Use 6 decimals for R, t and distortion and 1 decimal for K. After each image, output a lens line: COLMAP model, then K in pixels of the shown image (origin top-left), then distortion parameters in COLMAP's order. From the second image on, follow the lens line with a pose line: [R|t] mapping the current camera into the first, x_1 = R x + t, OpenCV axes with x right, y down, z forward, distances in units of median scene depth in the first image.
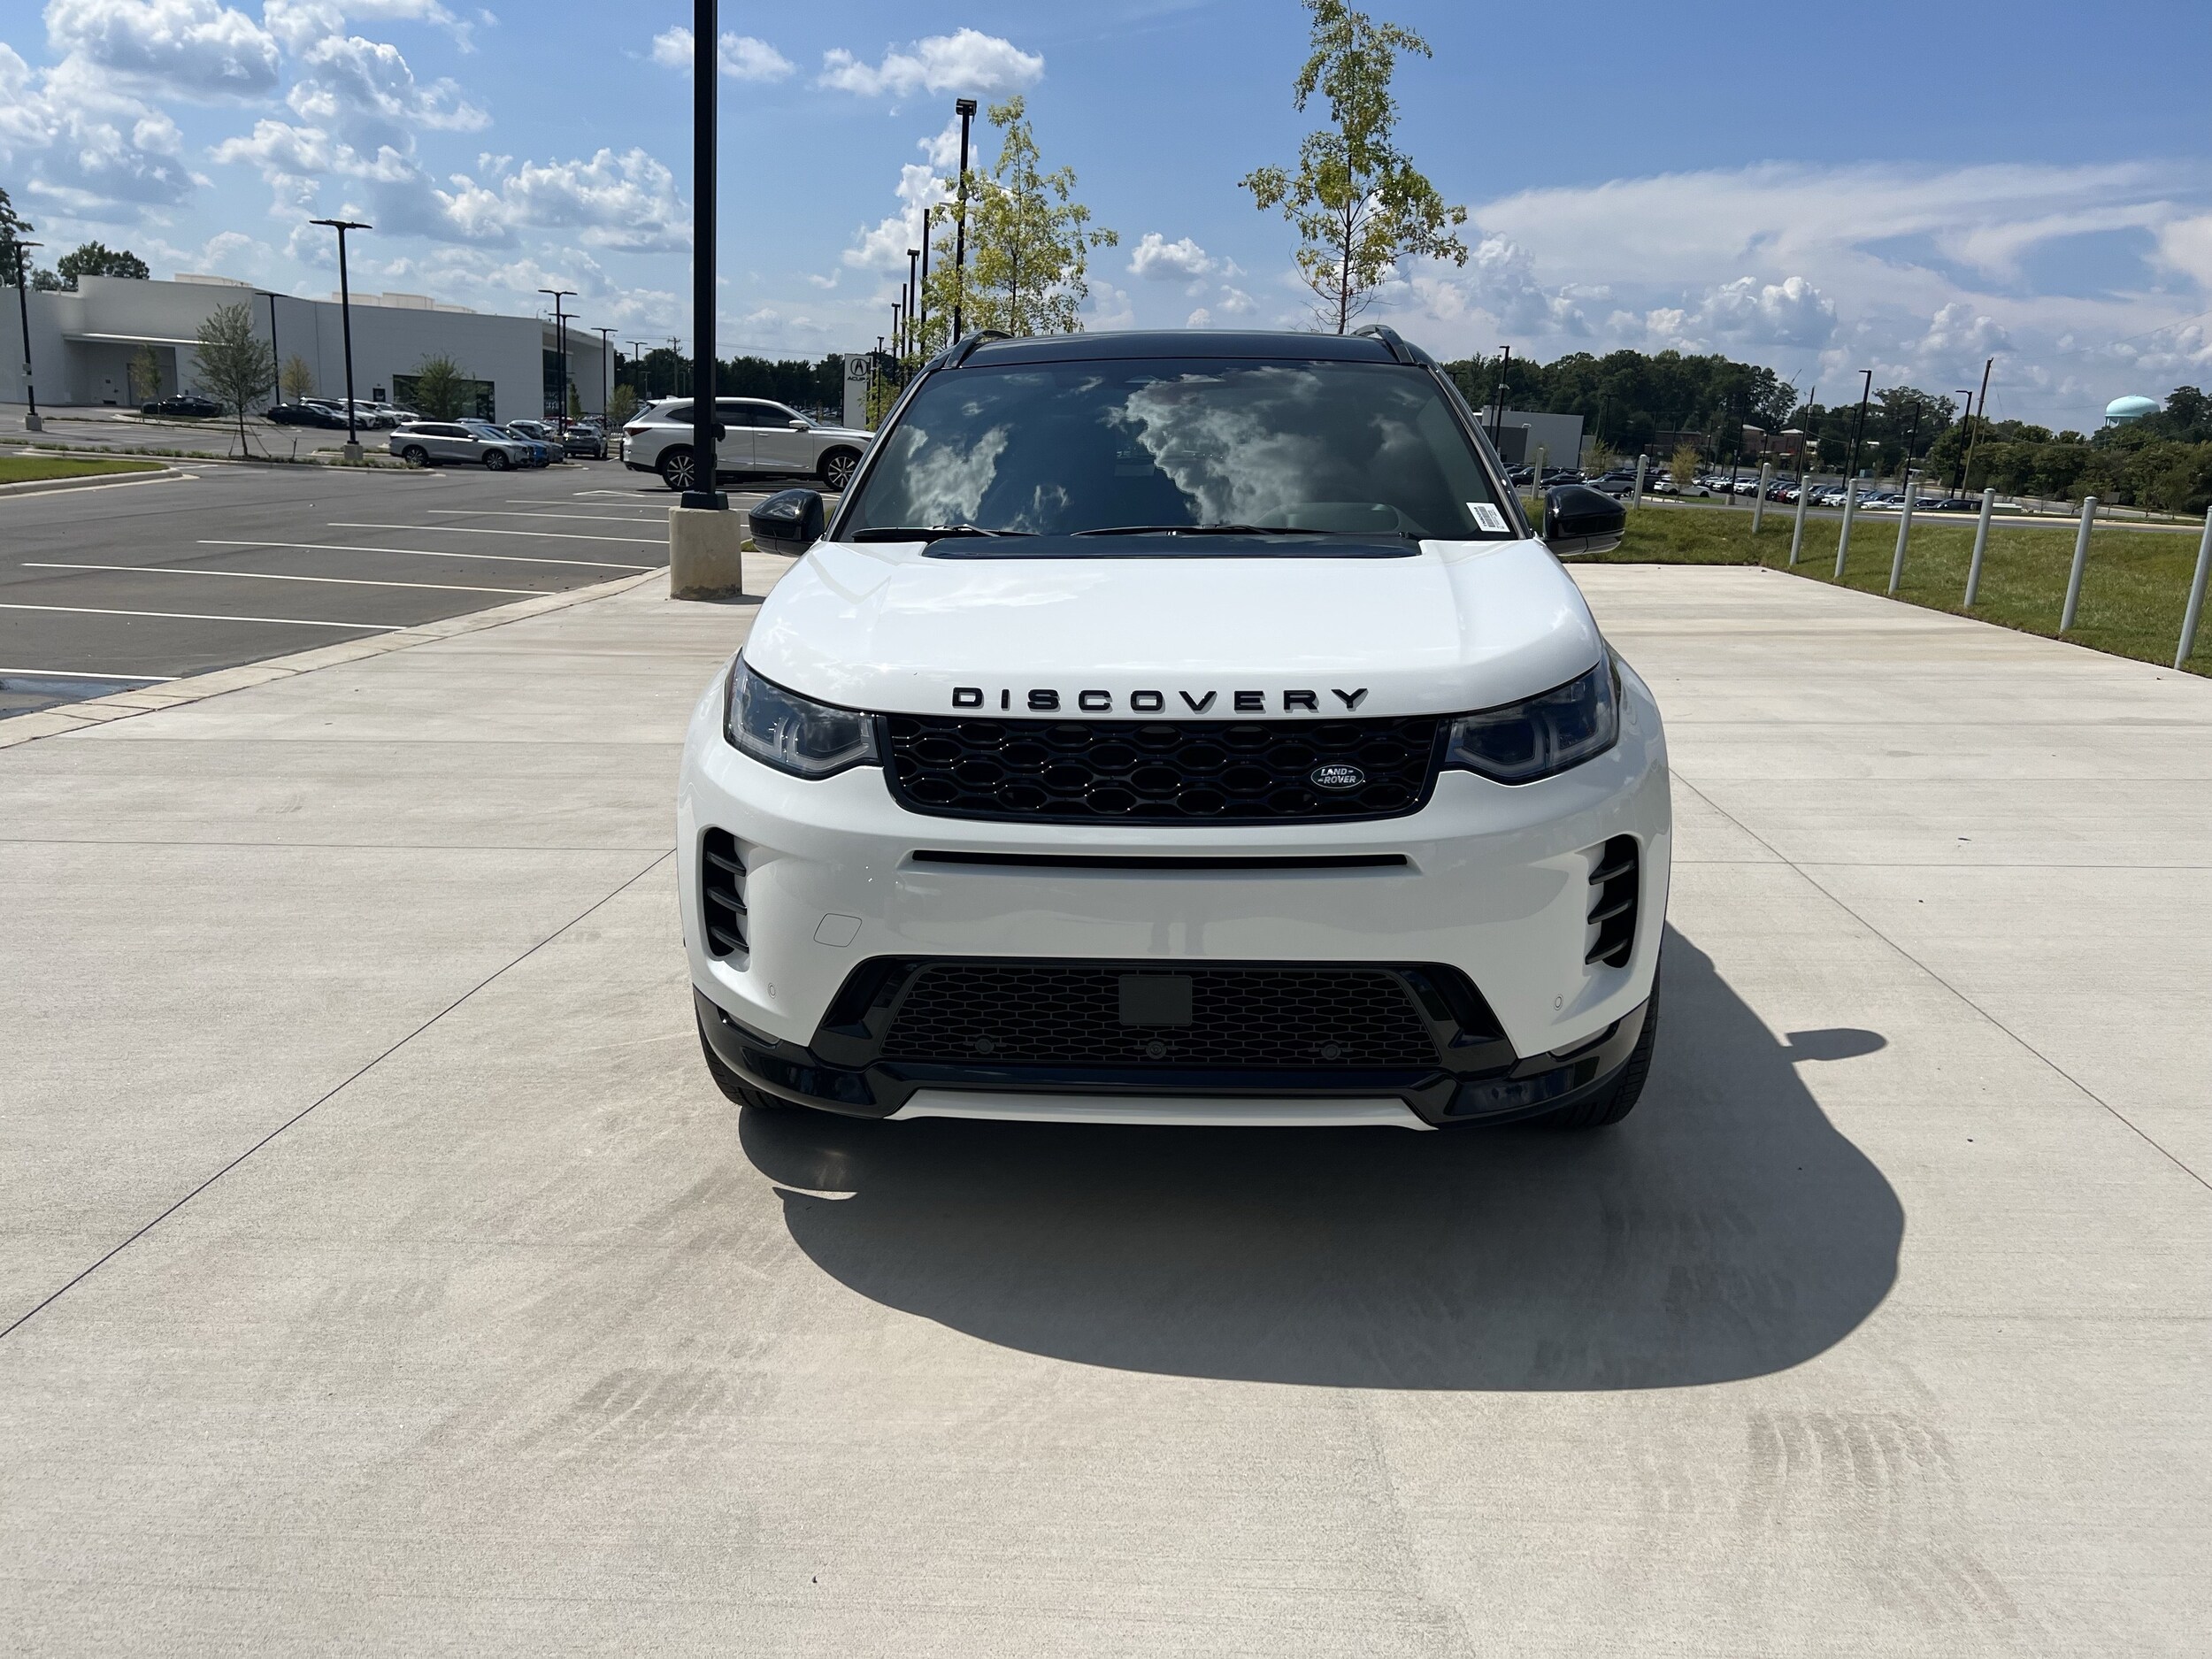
lens RADIAL K [[1689.7, 0, 1091.4], [0, 1689.7, 816.3], [0, 0, 1]] dist [0.043325, -0.046156]
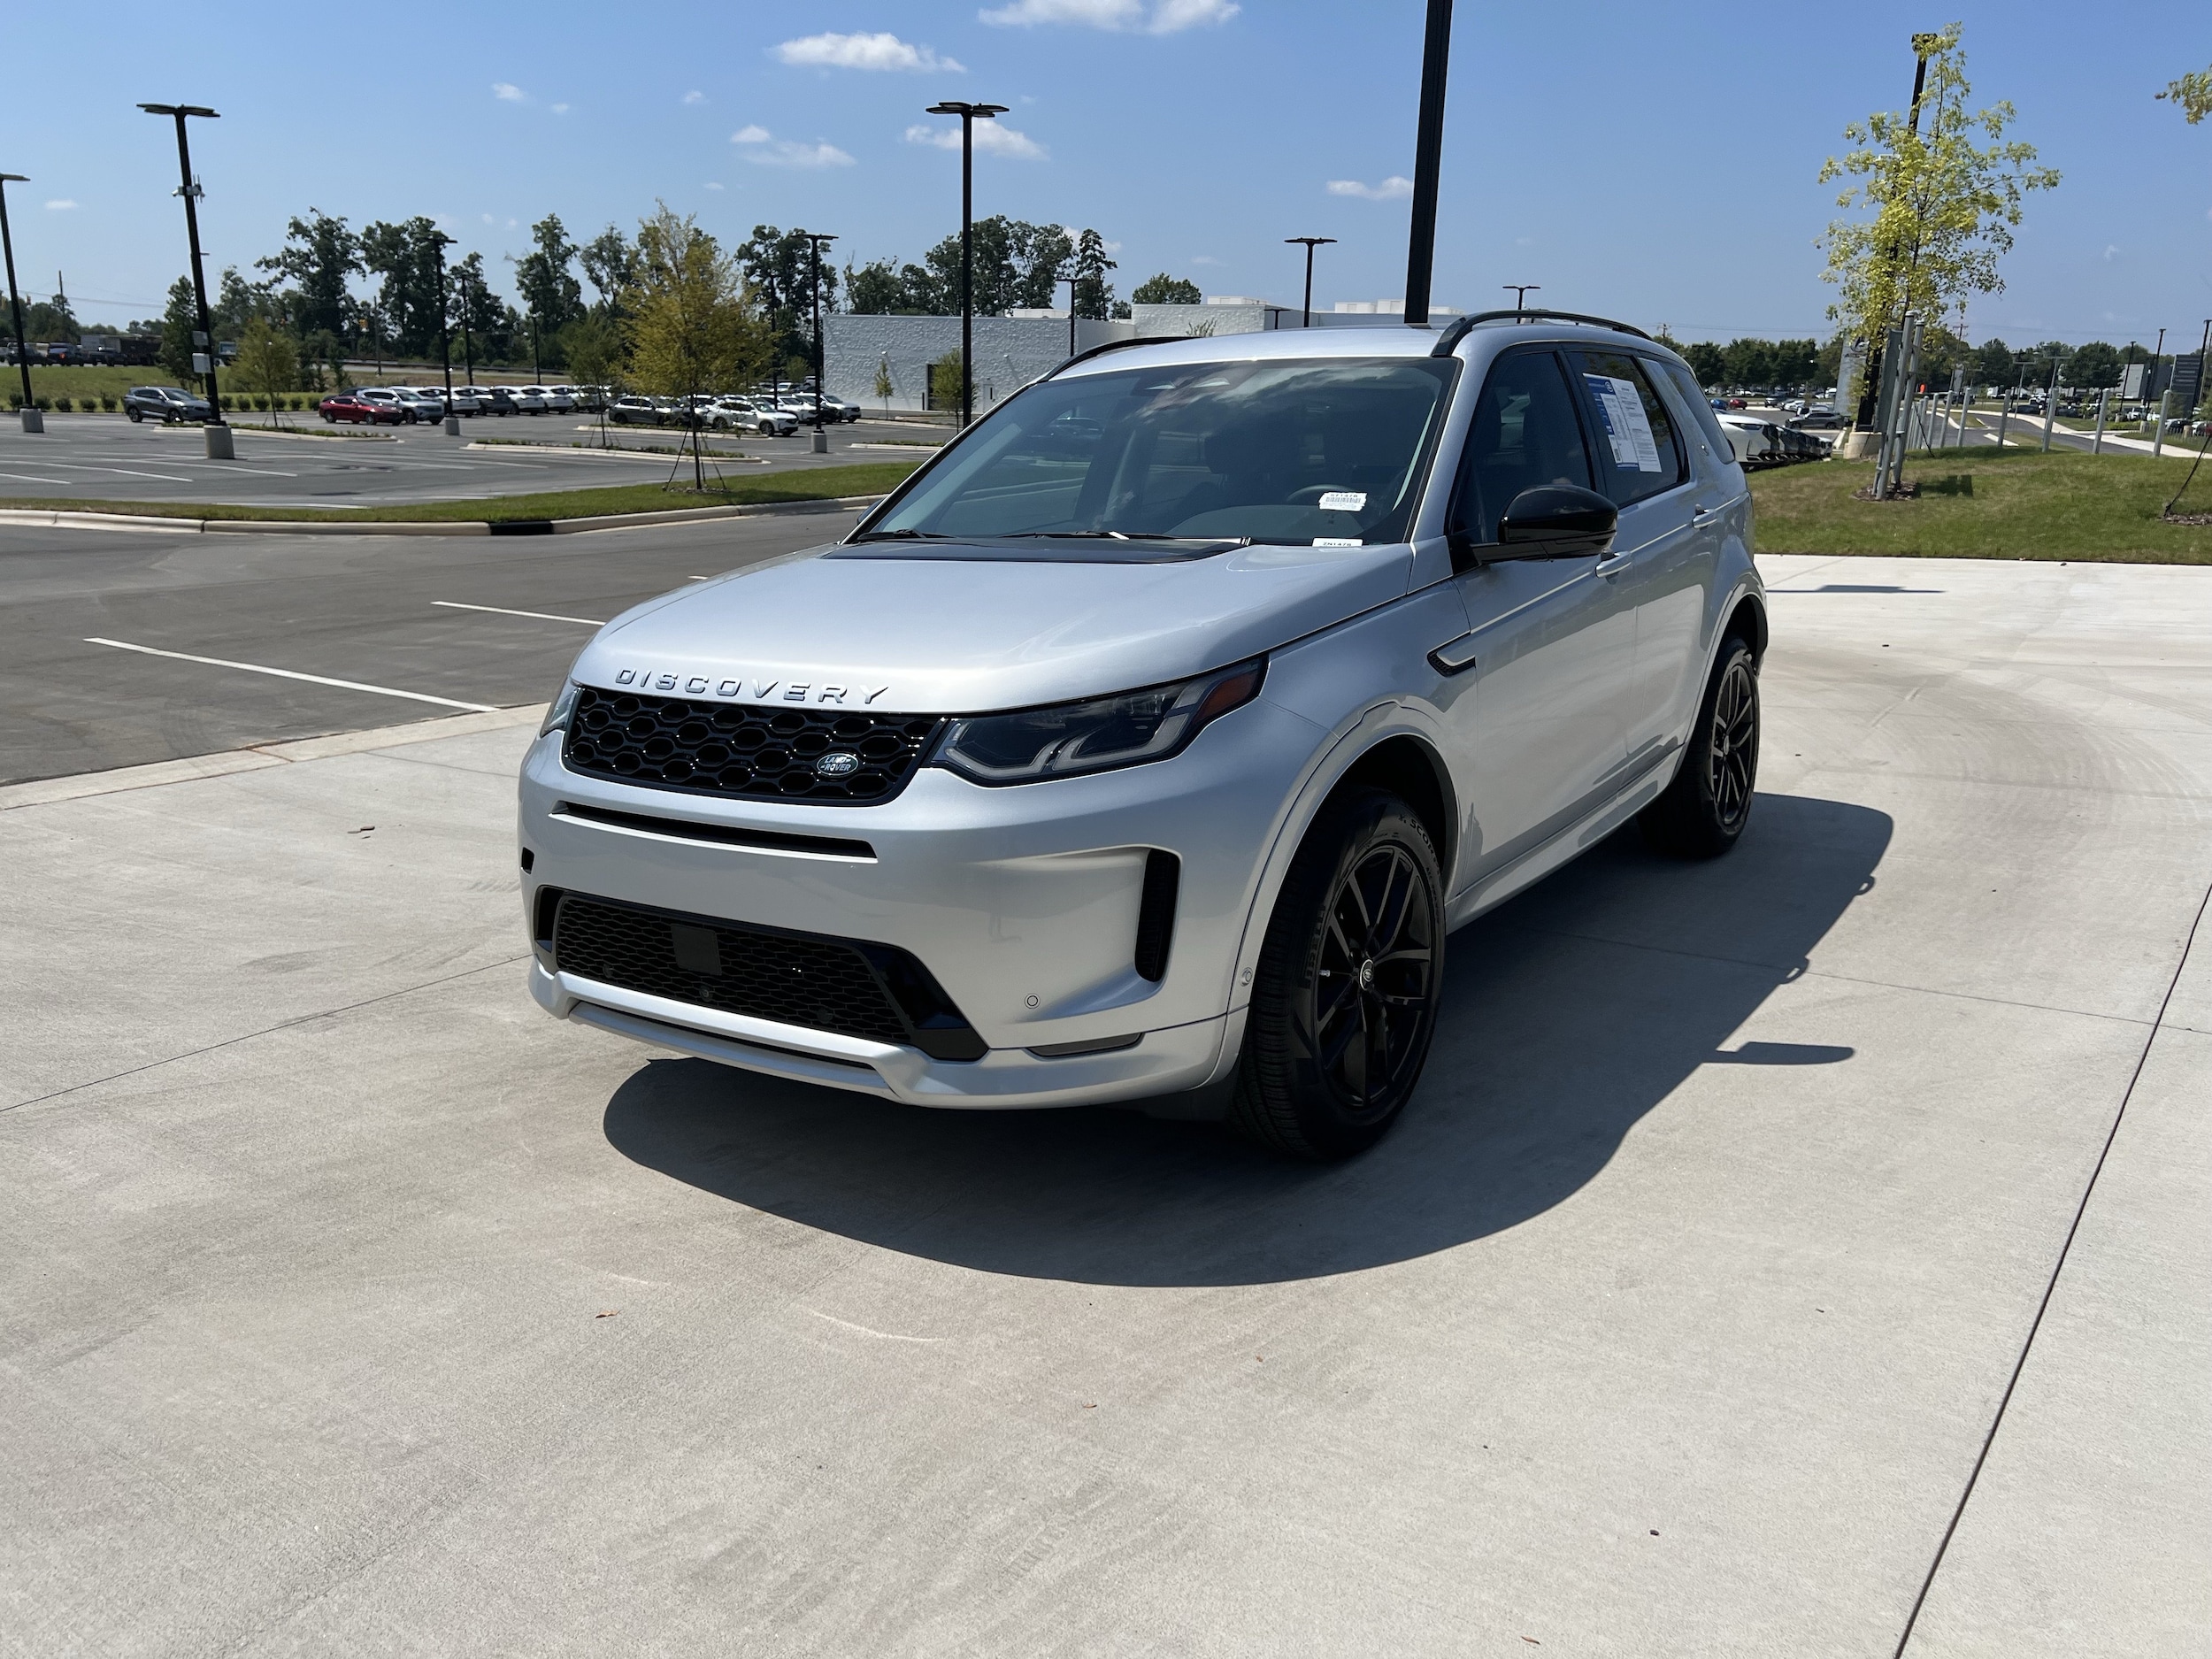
lens RADIAL K [[1689.7, 0, 1102.5], [0, 1689.7, 846.9], [0, 0, 1]] dist [0.043325, -0.046156]
pose [[0.840278, 0.103759, -0.532134, 0.100669], [-0.092280, 0.994565, 0.048209, -0.006624], [0.534244, 0.008596, 0.845286, 0.030635]]
